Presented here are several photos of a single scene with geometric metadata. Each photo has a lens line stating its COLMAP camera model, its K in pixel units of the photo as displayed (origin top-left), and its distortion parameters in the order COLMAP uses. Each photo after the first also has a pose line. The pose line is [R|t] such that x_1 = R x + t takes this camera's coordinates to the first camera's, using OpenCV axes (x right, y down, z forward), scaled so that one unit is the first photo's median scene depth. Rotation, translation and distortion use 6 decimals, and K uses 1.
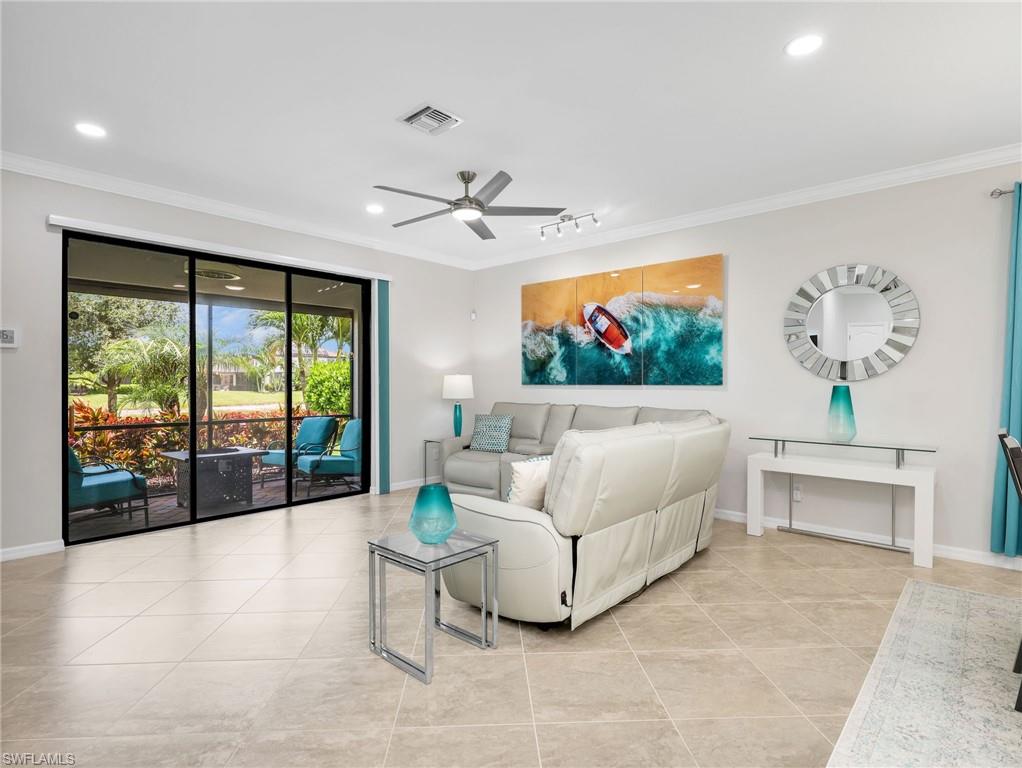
lens RADIAL K [[535.3, 0, 511.6], [0, 535.3, 385.0], [0, 0, 1]] dist [-0.002200, 0.001004]
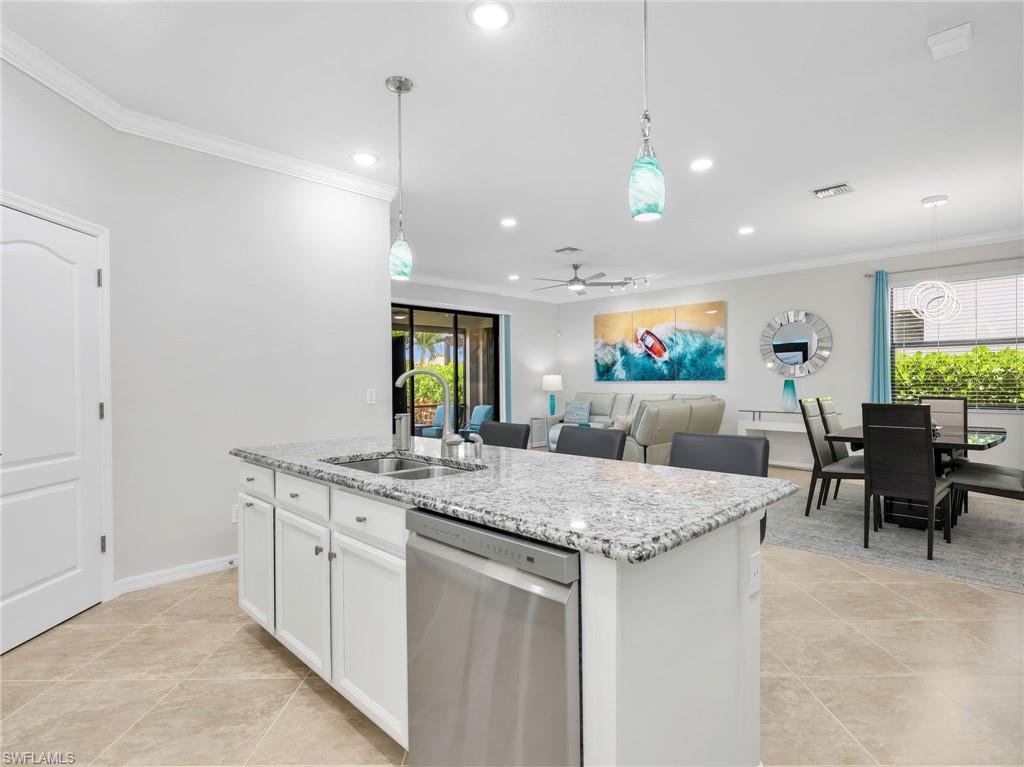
lens RADIAL K [[536.3, 0, 511.7], [0, 536.3, 383.6], [0, 0, 1]] dist [-0.002200, 0.001004]
pose [[0.998043, -0.007523, -0.062069, -0.142230], [0.007623, 0.999970, 0.001374, 0.003179], [0.062057, -0.001845, 0.998071, -0.615261]]
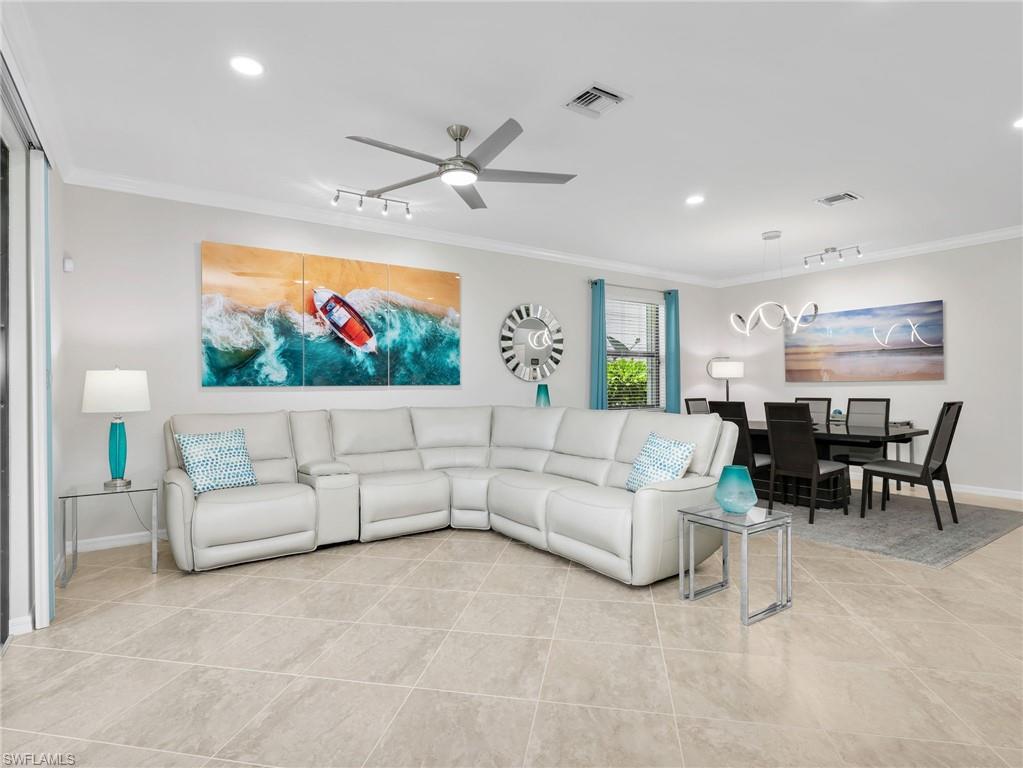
lens RADIAL K [[535.8, 0, 511.5], [0, 535.8, 384.1], [0, 0, 1]] dist [-0.002200, 0.001004]
pose [[0.232726, -0.002851, 0.972538, -0.650032], [0.007967, 0.999968, 0.001025, -0.001612], [-0.972510, 0.007510, 0.232741, 0.547112]]
